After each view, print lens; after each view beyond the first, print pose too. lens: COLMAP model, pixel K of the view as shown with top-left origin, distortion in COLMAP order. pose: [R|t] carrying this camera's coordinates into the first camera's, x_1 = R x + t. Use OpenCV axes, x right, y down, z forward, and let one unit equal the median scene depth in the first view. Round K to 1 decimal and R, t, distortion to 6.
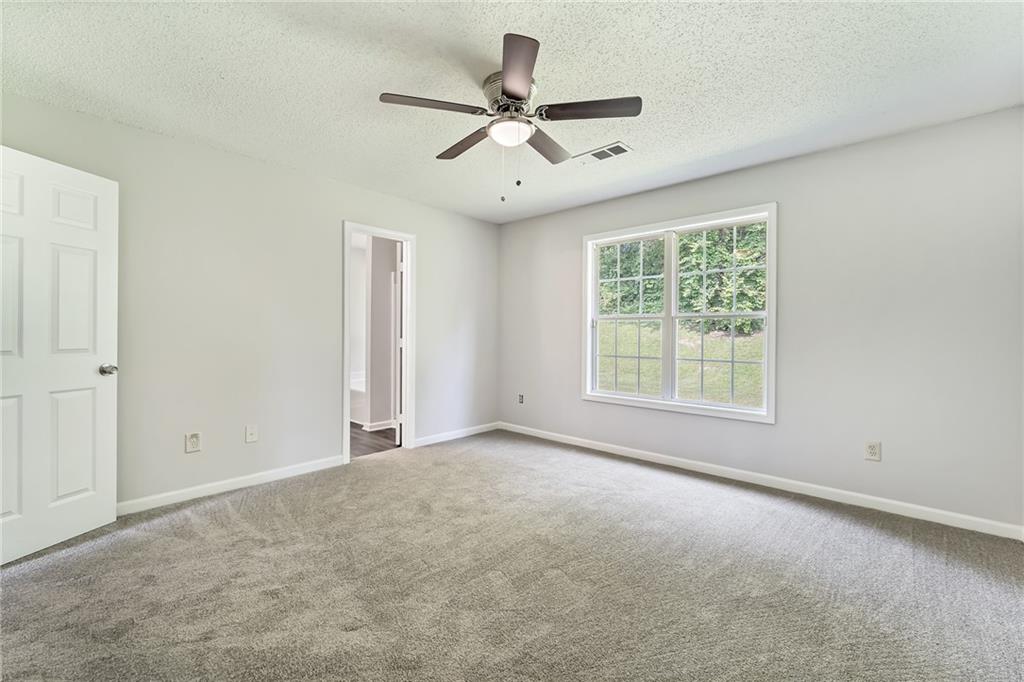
lens RADIAL K [[419.4, 0, 500.7], [0, 419.4, 342.8], [0, 0, 1]] dist [0.000340, -0.000080]
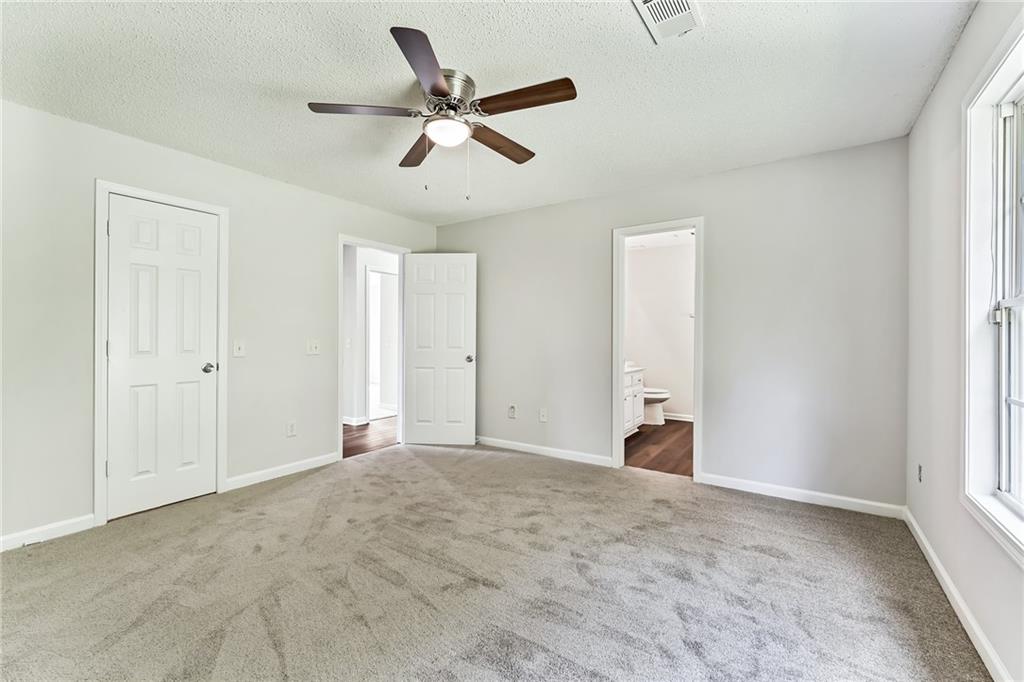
lens RADIAL K [[419.4, 0, 508.4], [0, 419.4, 339.6], [0, 0, 1]] dist [0.000340, -0.000080]
pose [[0.181438, 0.002624, -0.983399, 0.753039], [-0.025337, 0.999677, -0.002008, -0.016118], [0.983076, 0.025281, 0.181446, 0.722995]]
